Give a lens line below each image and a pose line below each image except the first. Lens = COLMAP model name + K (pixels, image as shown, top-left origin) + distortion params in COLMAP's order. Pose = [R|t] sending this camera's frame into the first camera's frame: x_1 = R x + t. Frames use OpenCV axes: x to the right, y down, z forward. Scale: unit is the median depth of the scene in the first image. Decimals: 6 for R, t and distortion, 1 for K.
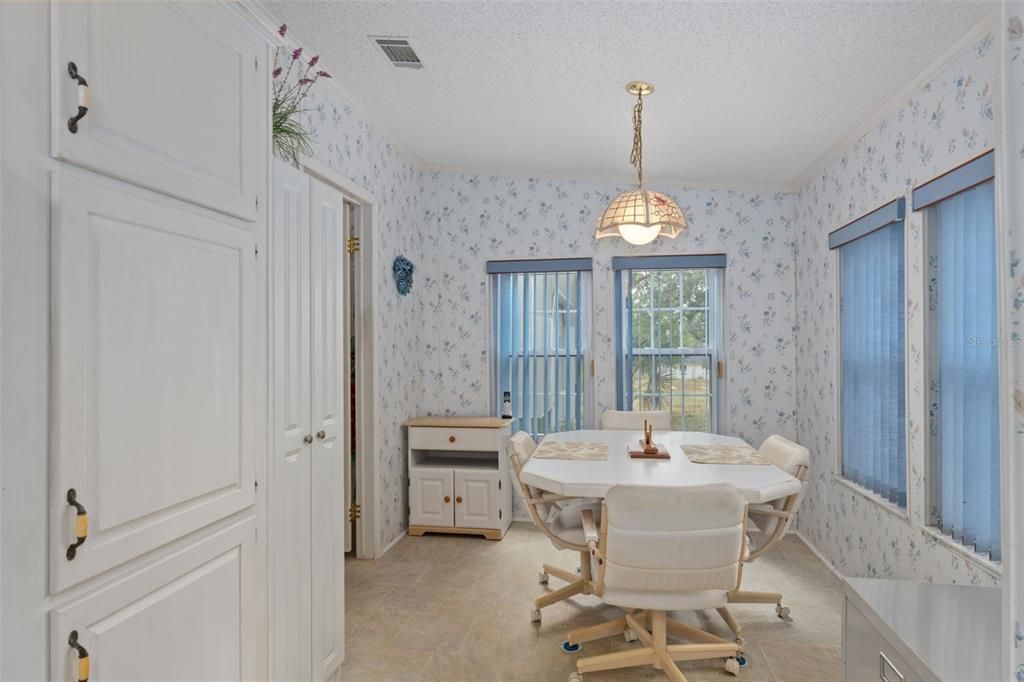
lens RADIAL K [[552.0, 0, 515.5], [0, 552.0, 345.2], [0, 0, 1]] dist [-0.005709, -0.000195]
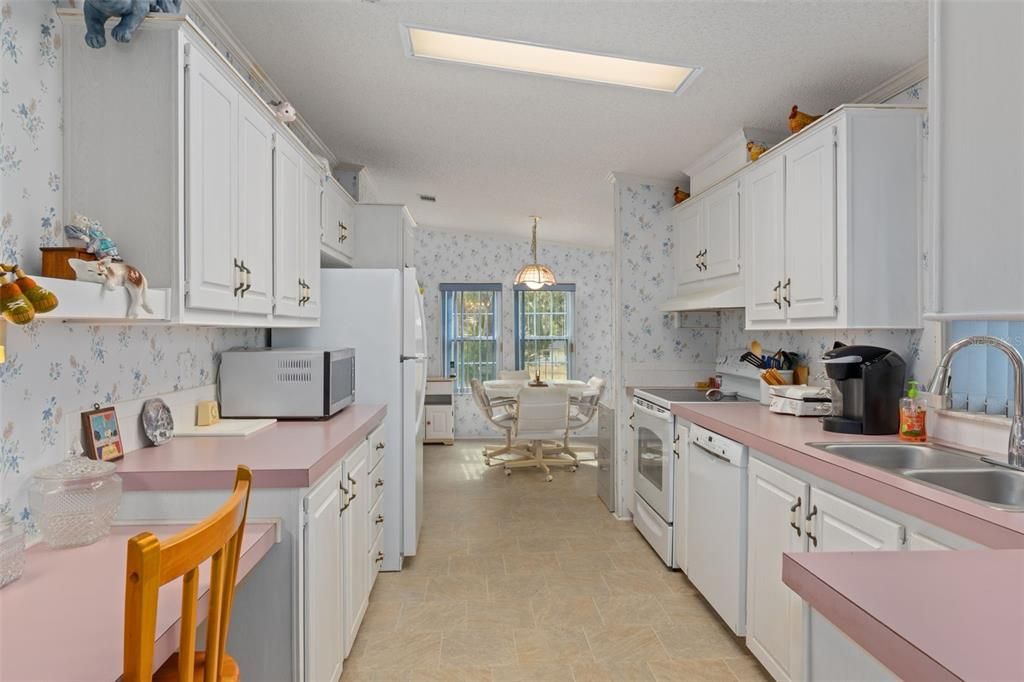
lens RADIAL K [[552.0, 0, 511.5], [0, 552.0, 336.7], [0, 0, 1]] dist [-0.005709, -0.000195]
pose [[0.973552, 0.000519, 0.228465, -0.228446], [-0.003777, 0.999897, 0.013824, -0.016073], [-0.228435, -0.014321, 0.973454, -0.694292]]
